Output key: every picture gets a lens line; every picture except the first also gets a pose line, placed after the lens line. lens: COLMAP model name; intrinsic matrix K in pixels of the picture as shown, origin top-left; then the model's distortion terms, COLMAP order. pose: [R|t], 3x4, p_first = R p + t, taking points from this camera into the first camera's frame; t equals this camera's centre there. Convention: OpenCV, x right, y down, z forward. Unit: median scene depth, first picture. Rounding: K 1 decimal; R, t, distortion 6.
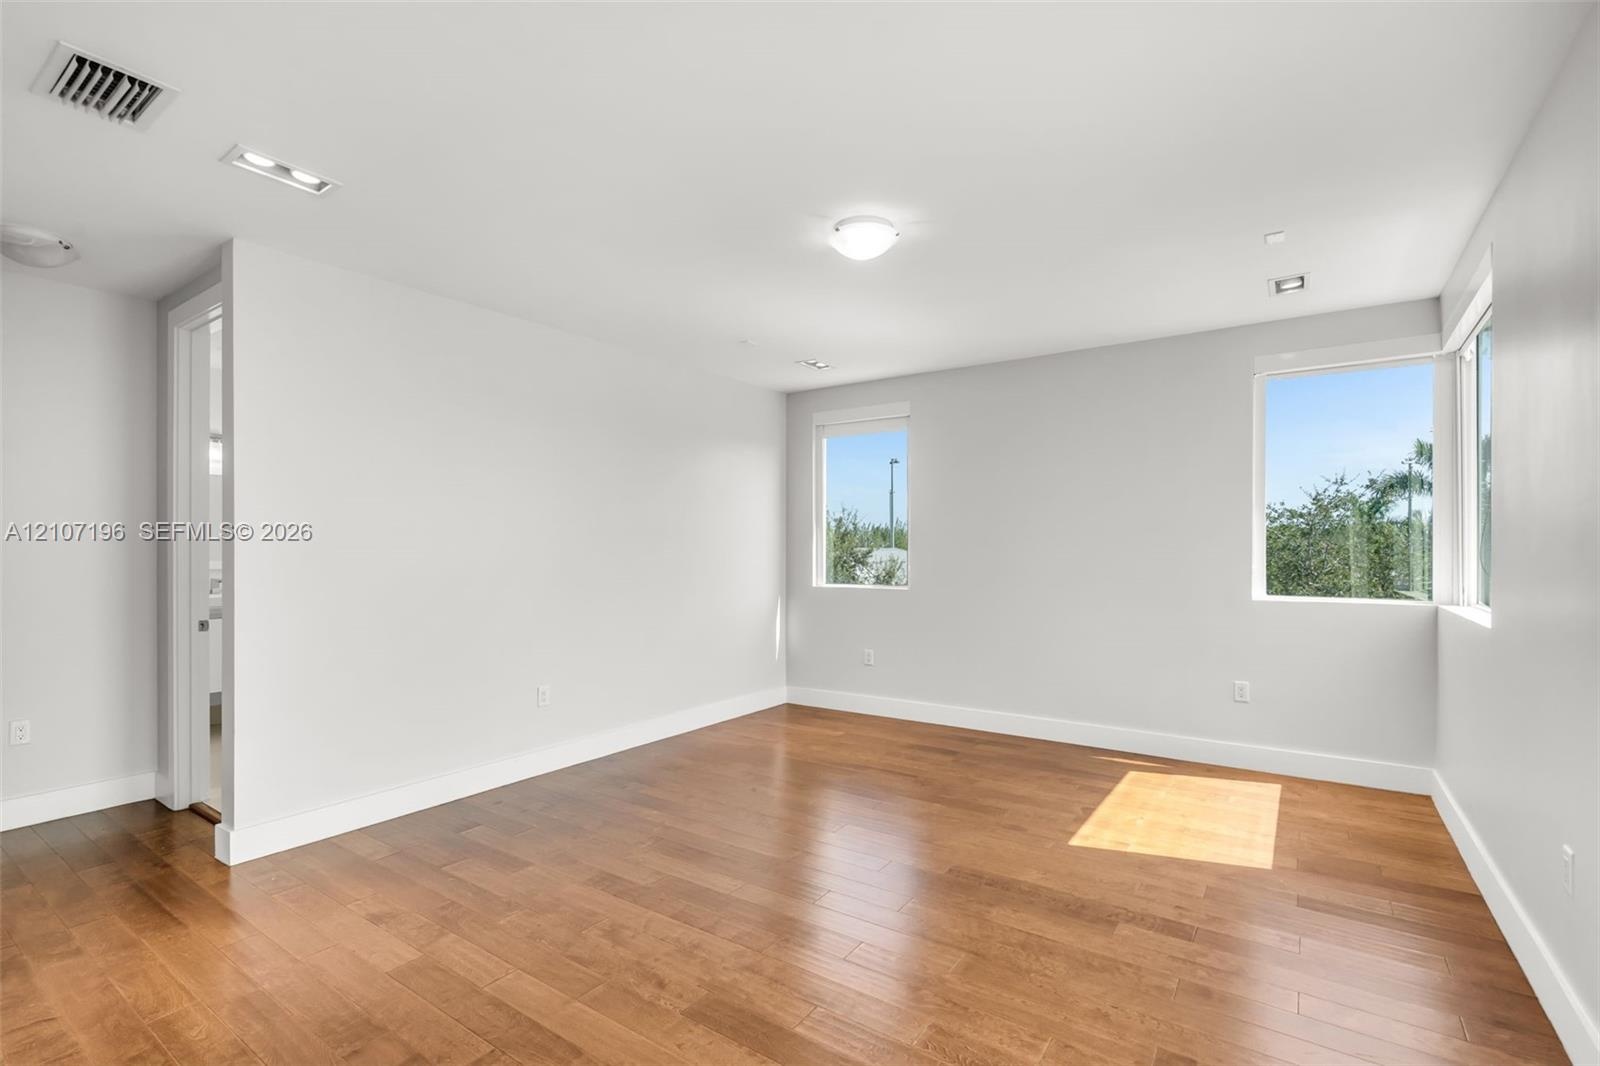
lens RADIAL K [[726.5, 0, 805.8], [0, 726.5, 544.7], [0, 0, 1]] dist [-0.000678, 0.000533]
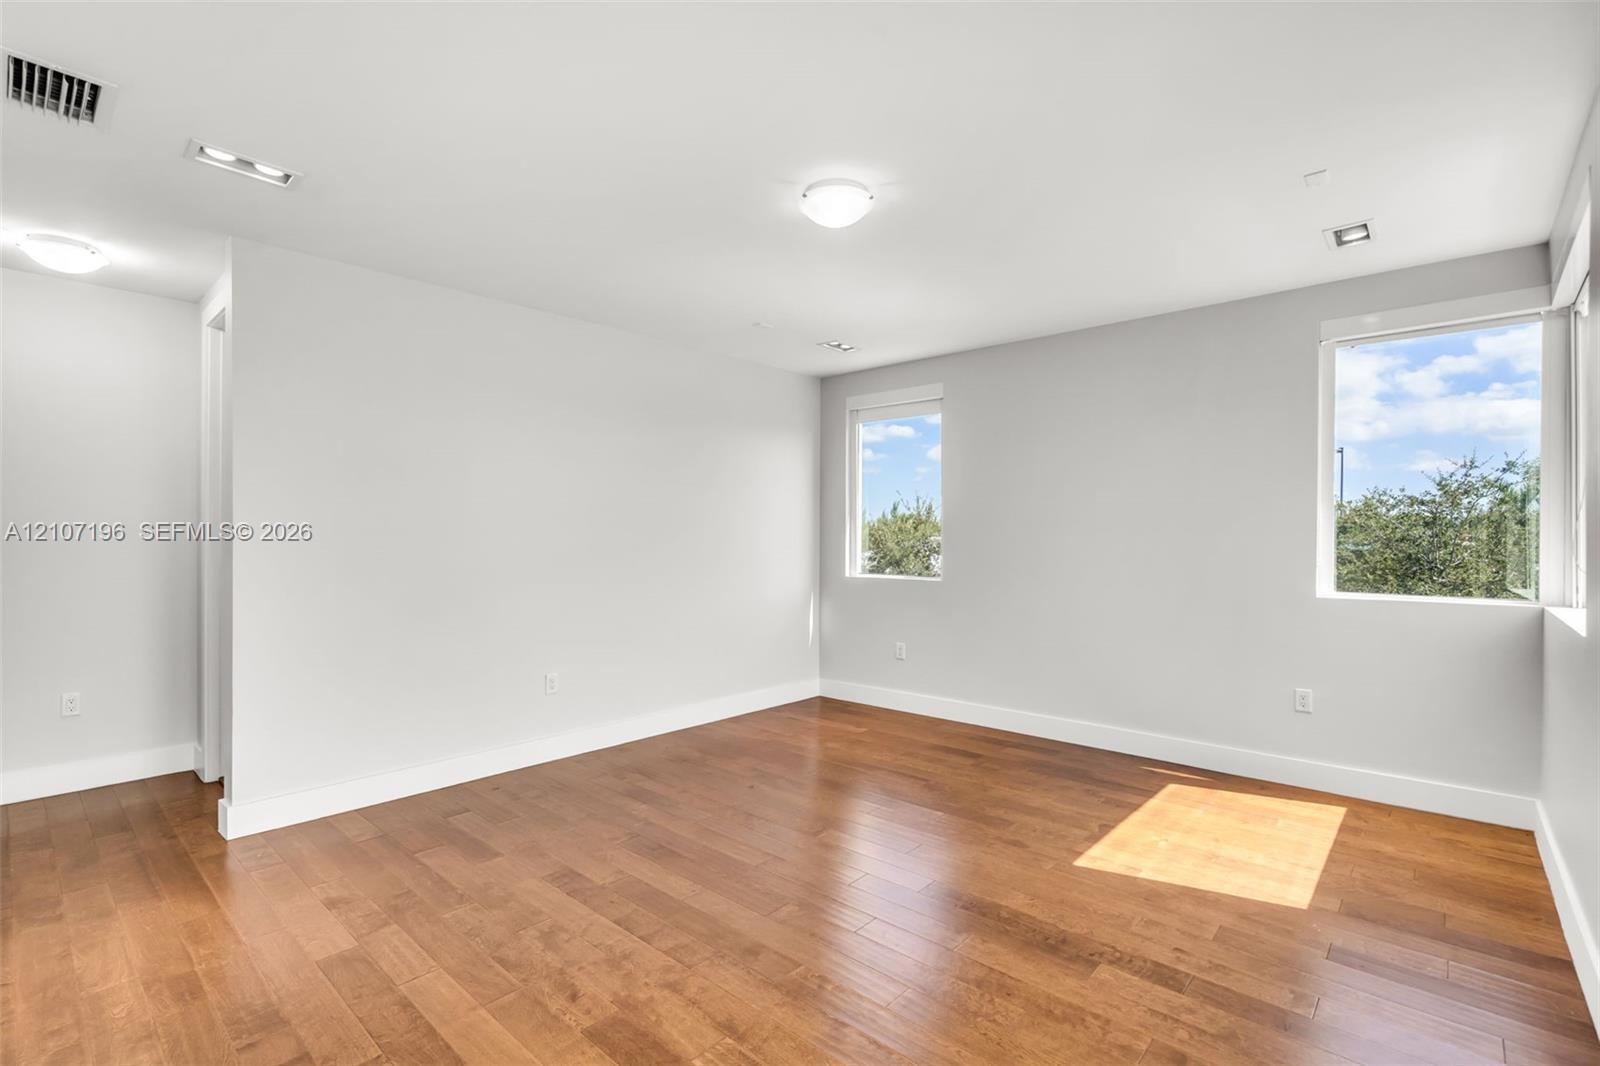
lens RADIAL K [[726.5, 0, 796.0], [0, 726.5, 534.4], [0, 0, 1]] dist [-0.000678, 0.000533]
pose [[0.992316, 0.002637, -0.123704, 0.123097], [-0.002540, 0.999996, 0.000941, 0.000964], [0.123706, -0.000620, 0.992319, 0.058959]]
